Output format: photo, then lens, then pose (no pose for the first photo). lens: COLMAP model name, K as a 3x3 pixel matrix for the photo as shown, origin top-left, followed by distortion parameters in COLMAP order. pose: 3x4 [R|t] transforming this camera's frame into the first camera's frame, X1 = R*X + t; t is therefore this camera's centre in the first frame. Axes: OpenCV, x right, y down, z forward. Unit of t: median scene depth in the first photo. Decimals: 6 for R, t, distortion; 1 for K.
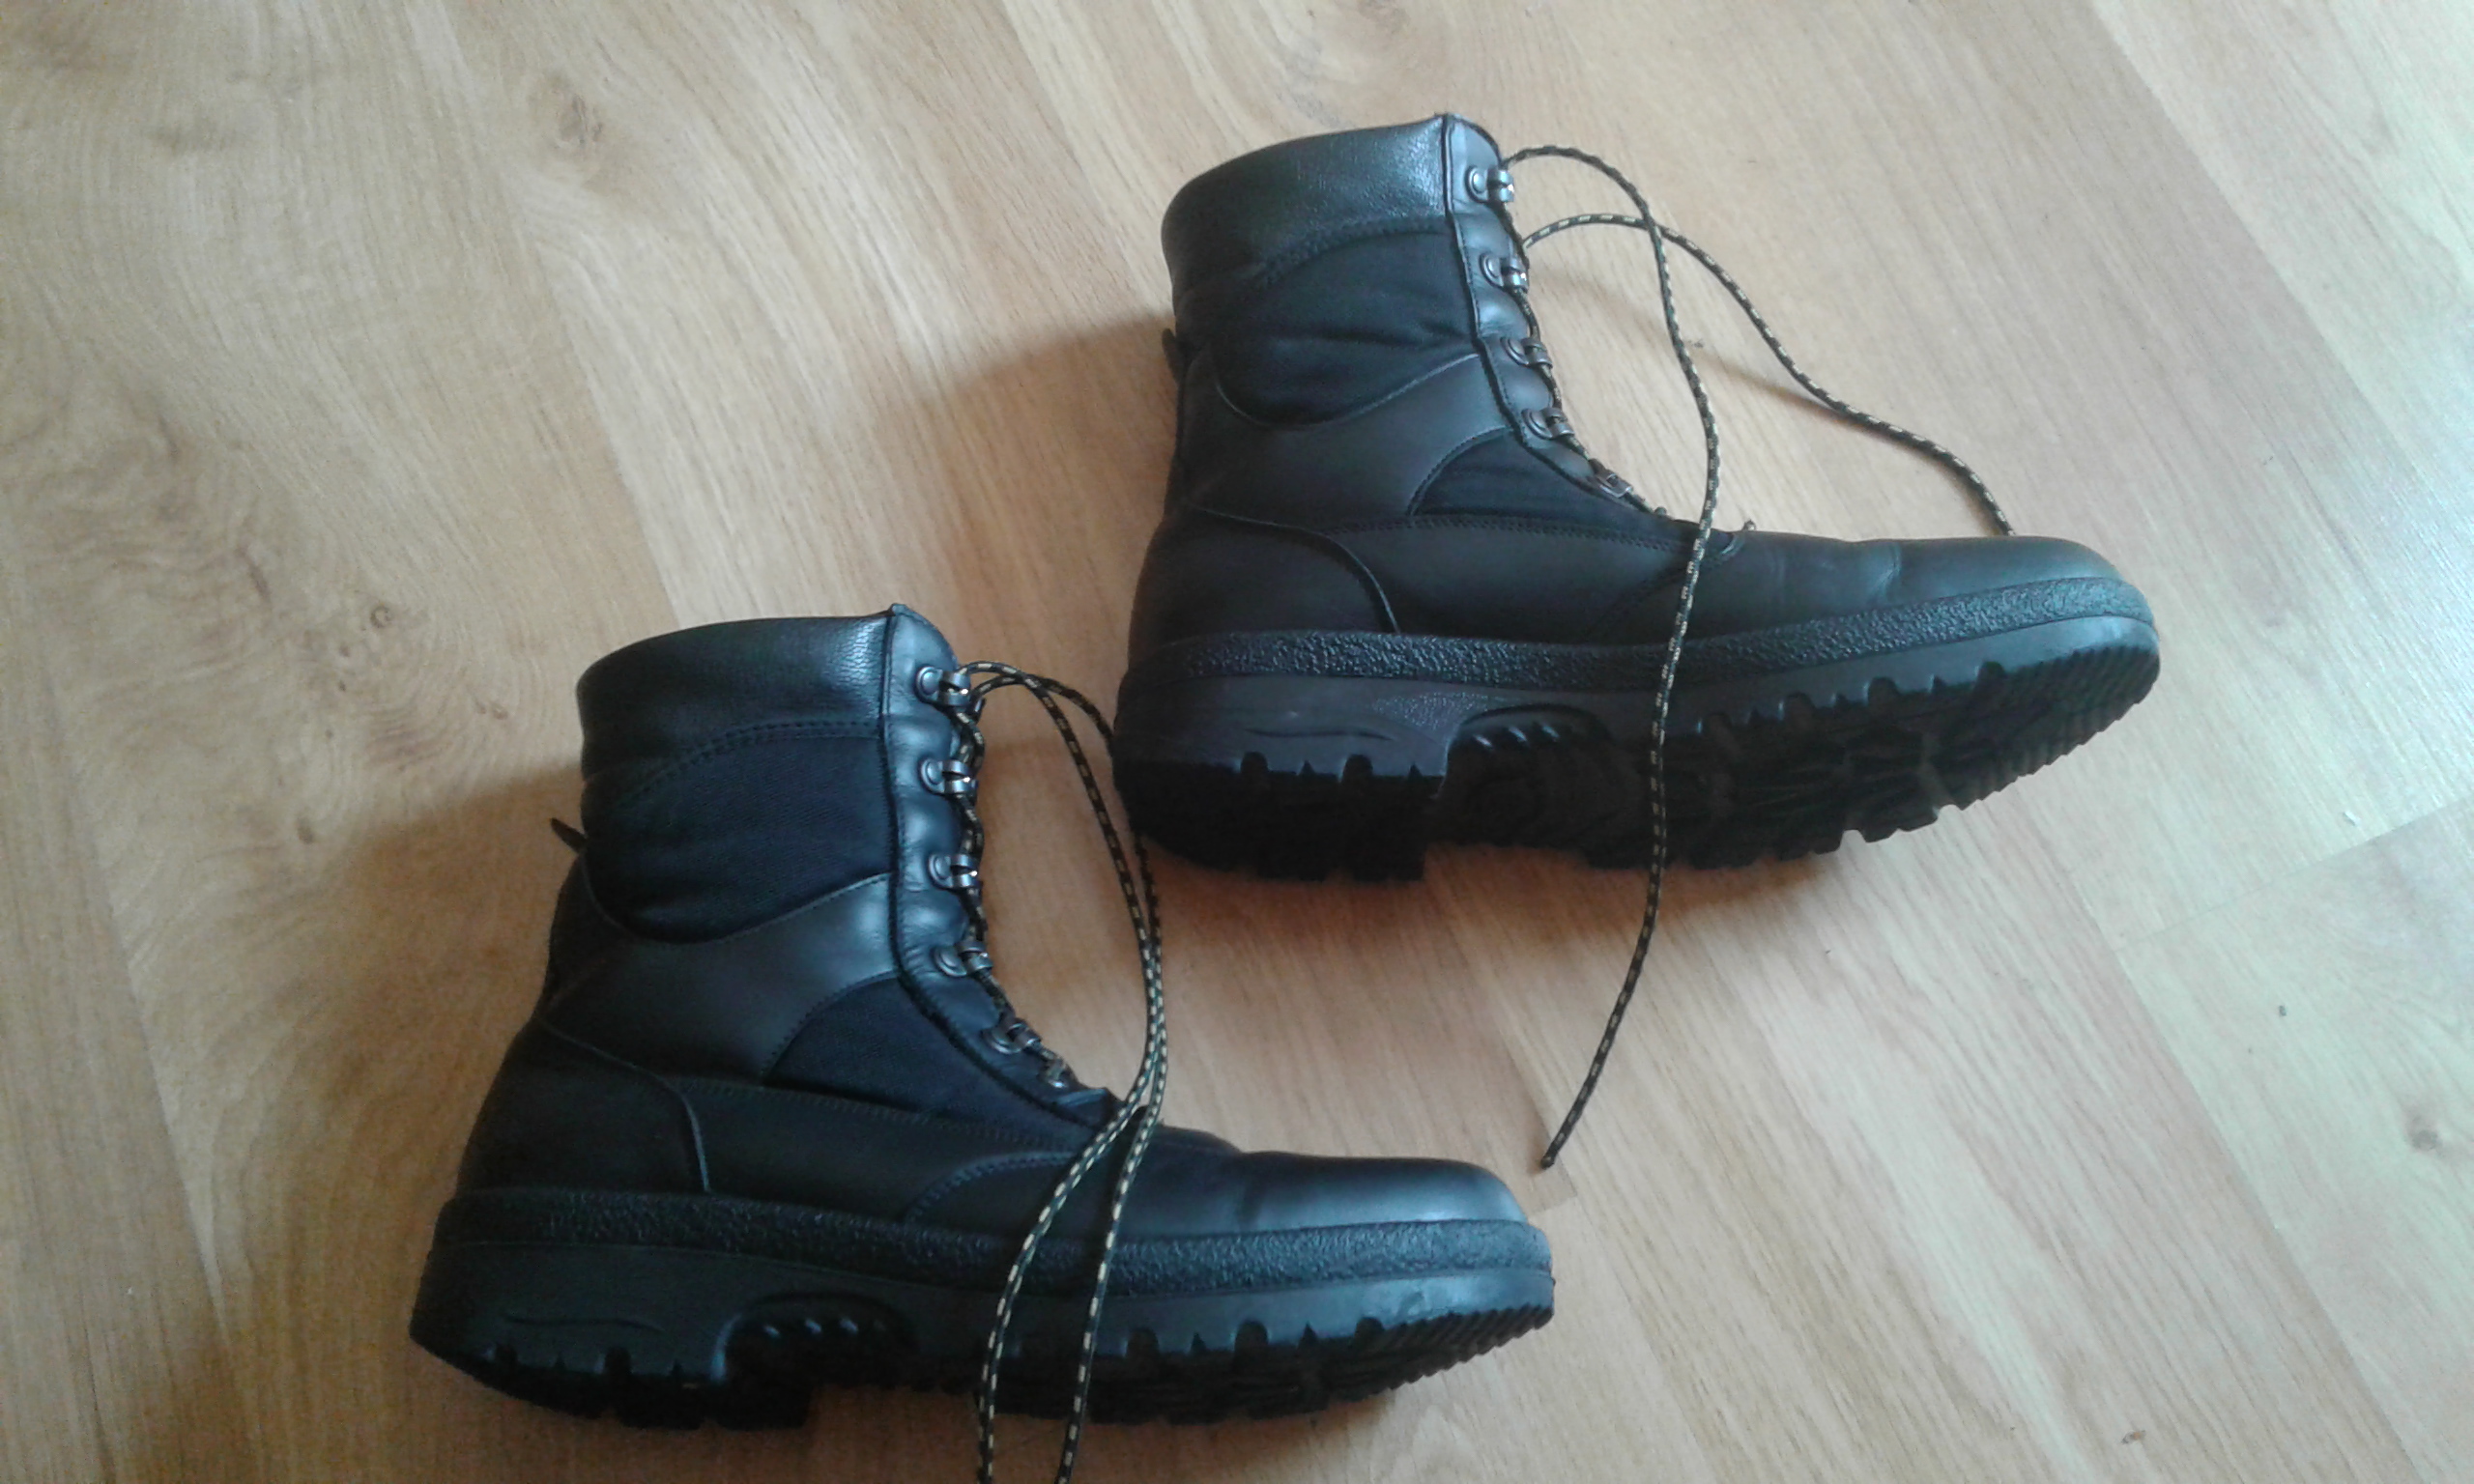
lens RADIAL K [[2546.4, 0, 1403.3], [0, 2546.4, 586.4], [0, 0, 1]] dist [0.092694, -0.200116]
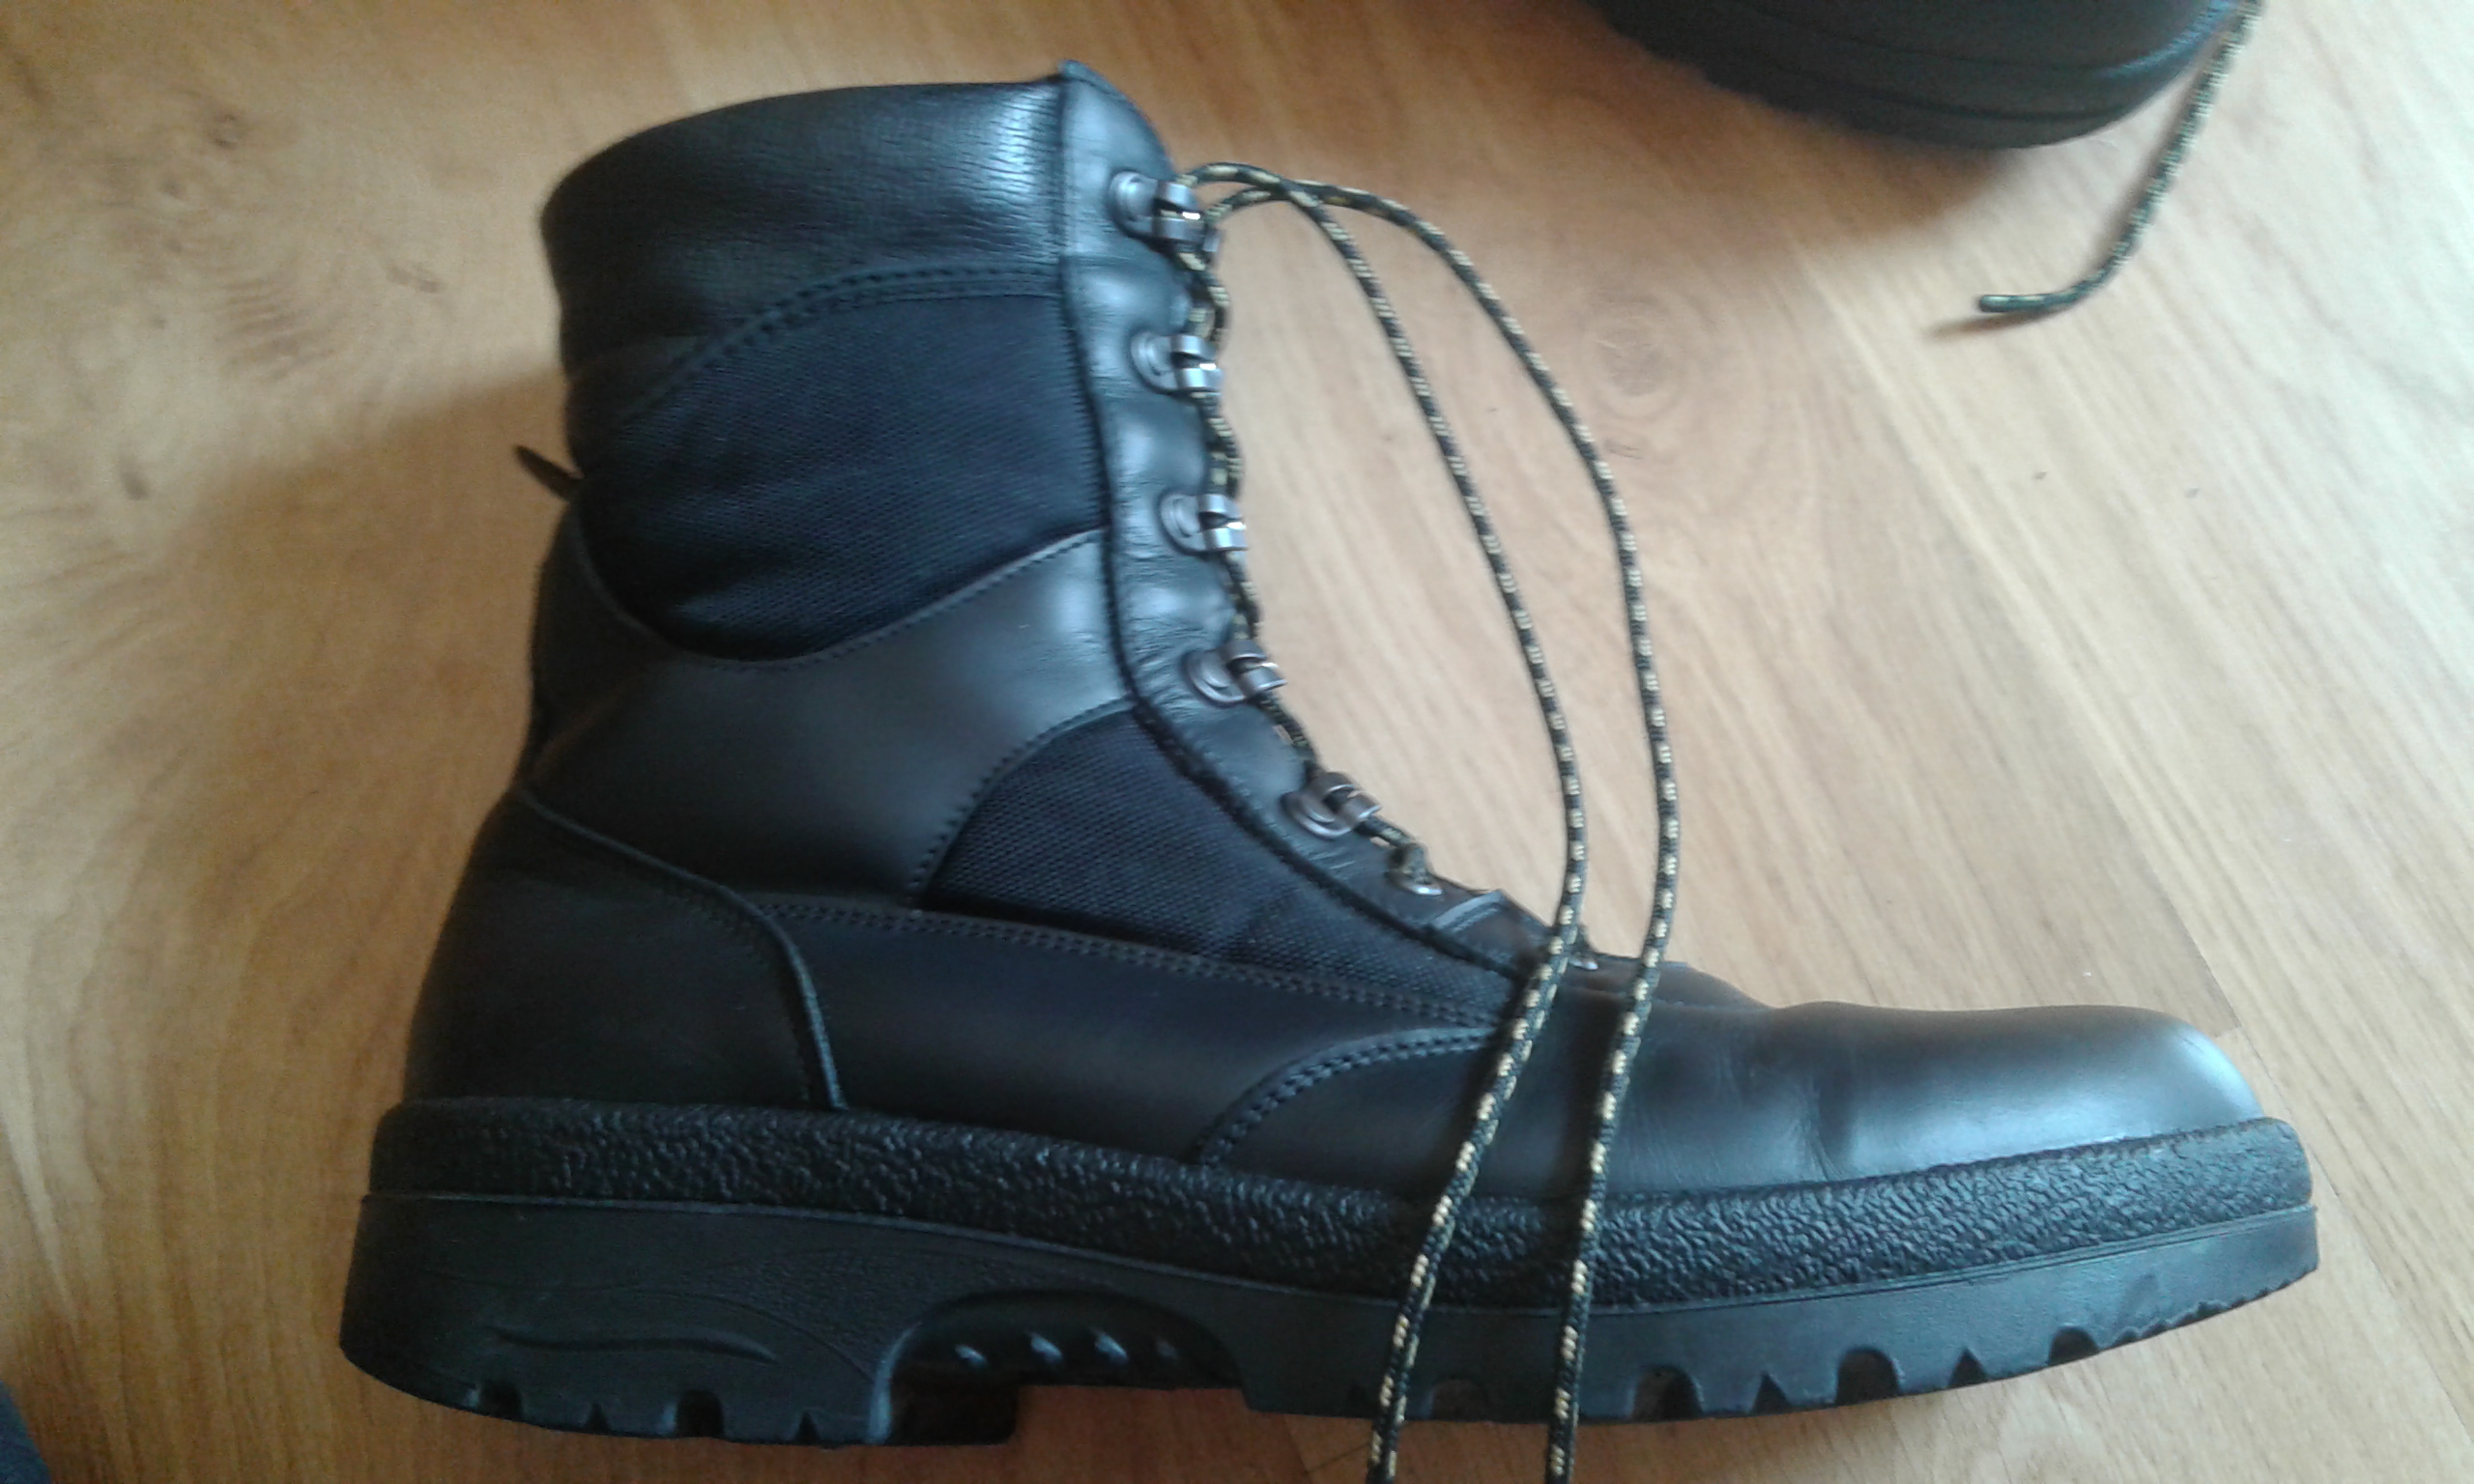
lens RADIAL K [[2492.4, 0, 1331.0], [0, 2492.4, 673.4], [0, 0, 1]] dist [0.050227, -0.137176]
pose [[0.999240, -0.023195, -0.031335, -0.128739], [0.028499, 0.983047, 0.181128, 0.042997], [0.026603, -0.181883, 0.982960, 0.433308]]
